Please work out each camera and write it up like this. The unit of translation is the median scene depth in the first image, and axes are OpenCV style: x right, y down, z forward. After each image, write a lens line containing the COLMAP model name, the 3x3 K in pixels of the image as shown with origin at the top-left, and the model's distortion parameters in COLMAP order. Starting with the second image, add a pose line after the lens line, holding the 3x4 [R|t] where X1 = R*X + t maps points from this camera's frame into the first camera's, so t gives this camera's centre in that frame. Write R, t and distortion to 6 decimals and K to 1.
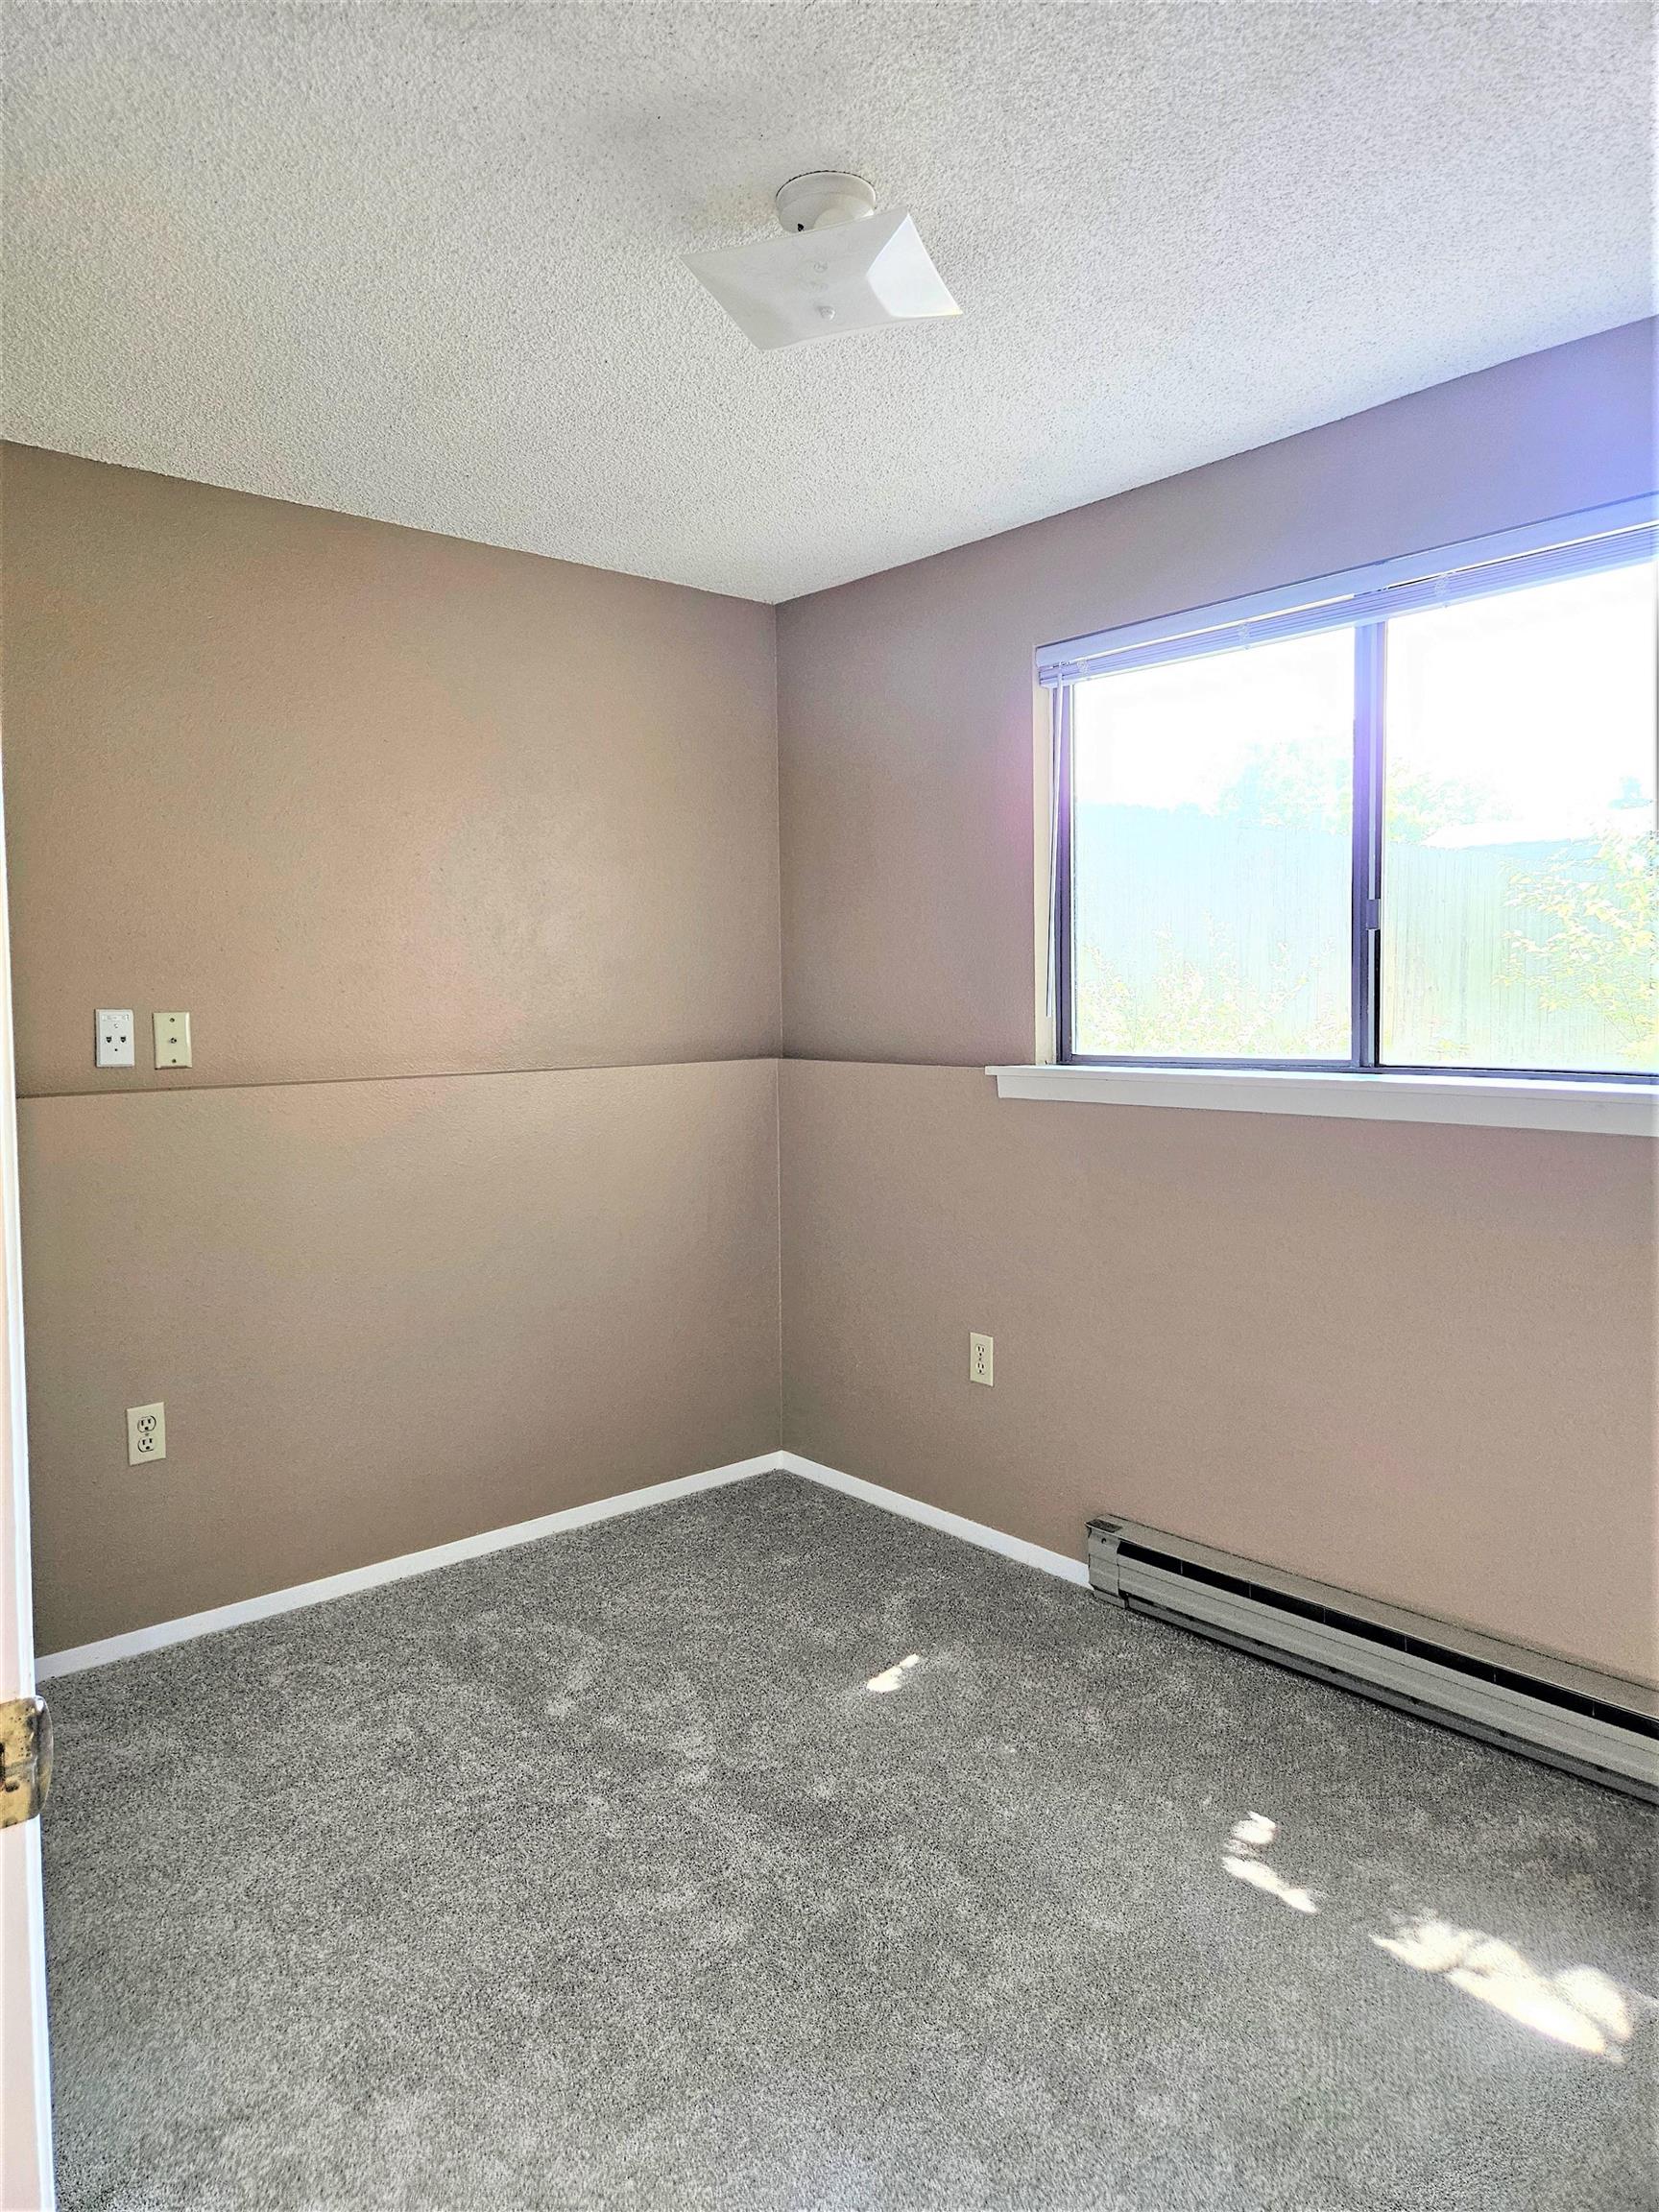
lens RADIAL K [[1513.6, 0, 796.0], [0, 1513.6, 1114.1], [0, 0, 1]] dist [0.068480, -0.052633]
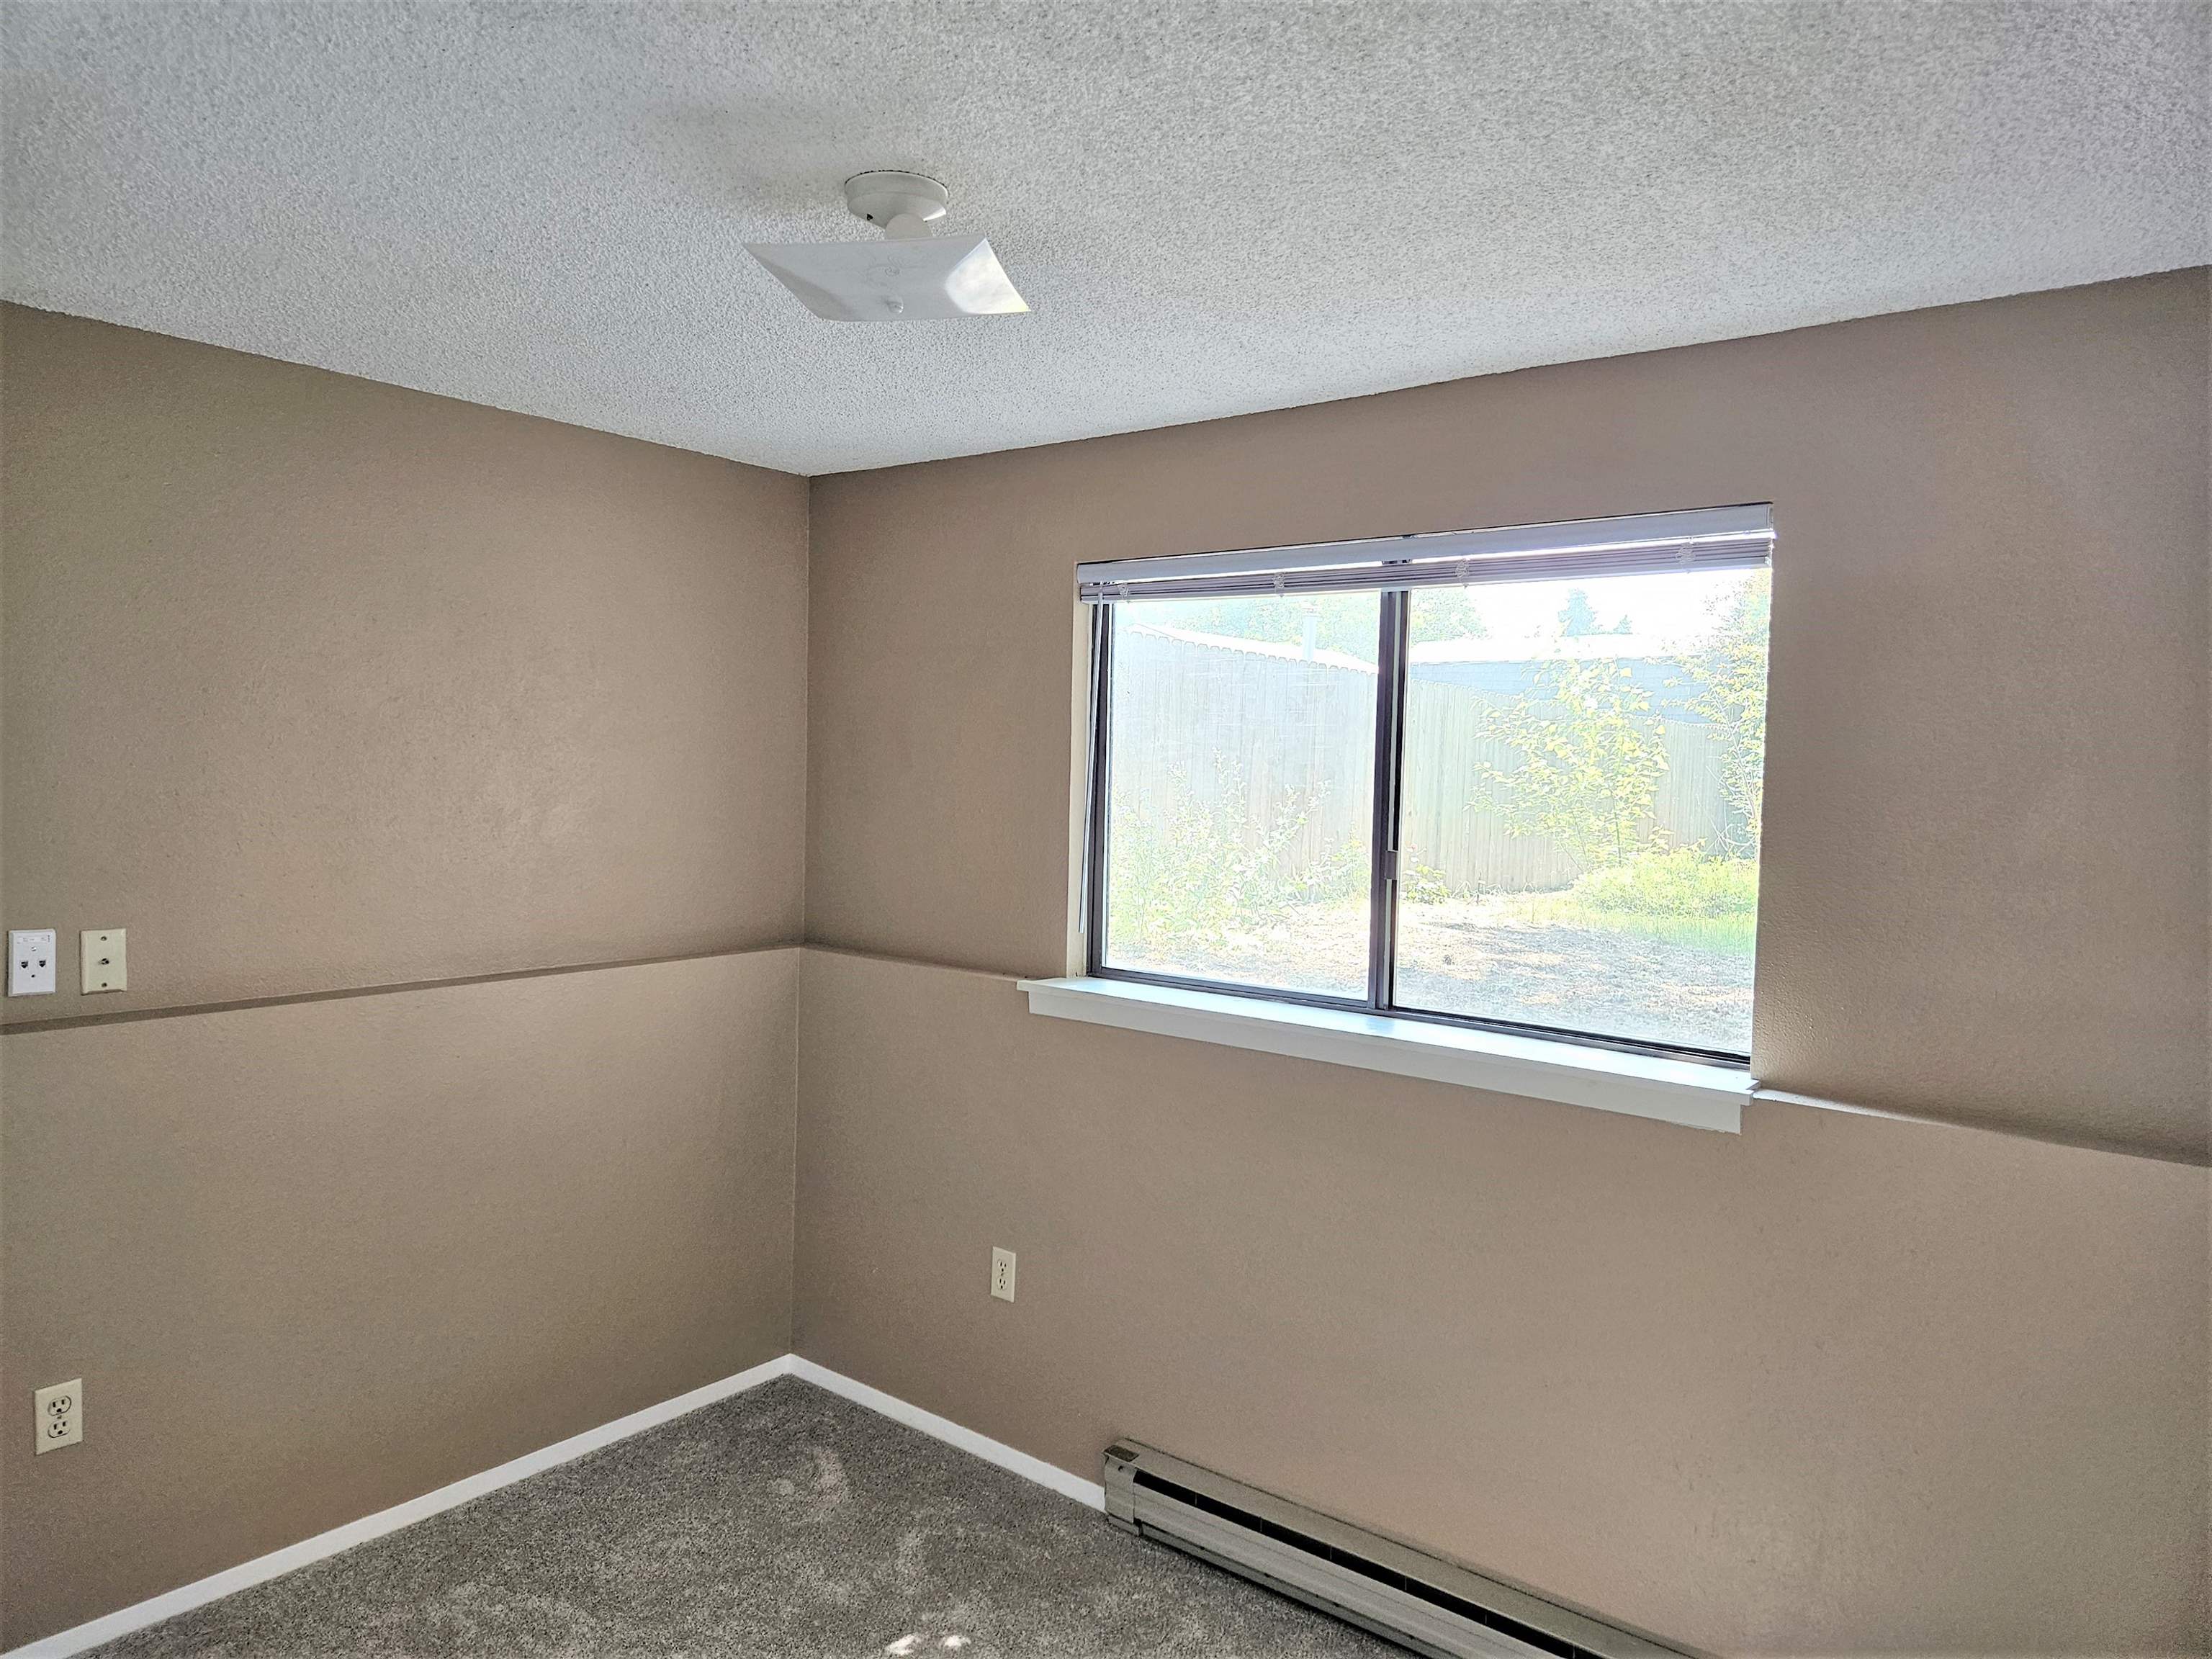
lens RADIAL K [[1513.6, 0, 1087.8], [0, 1513.6, 871.8], [0, 0, 1]] dist [0.068480, -0.052633]
pose [[0.981086, 0.028464, 0.191467, -0.023976], [-0.028715, 0.999587, -0.001466, -0.115380], [-0.191429, -0.004060, 0.981498, 0.020135]]
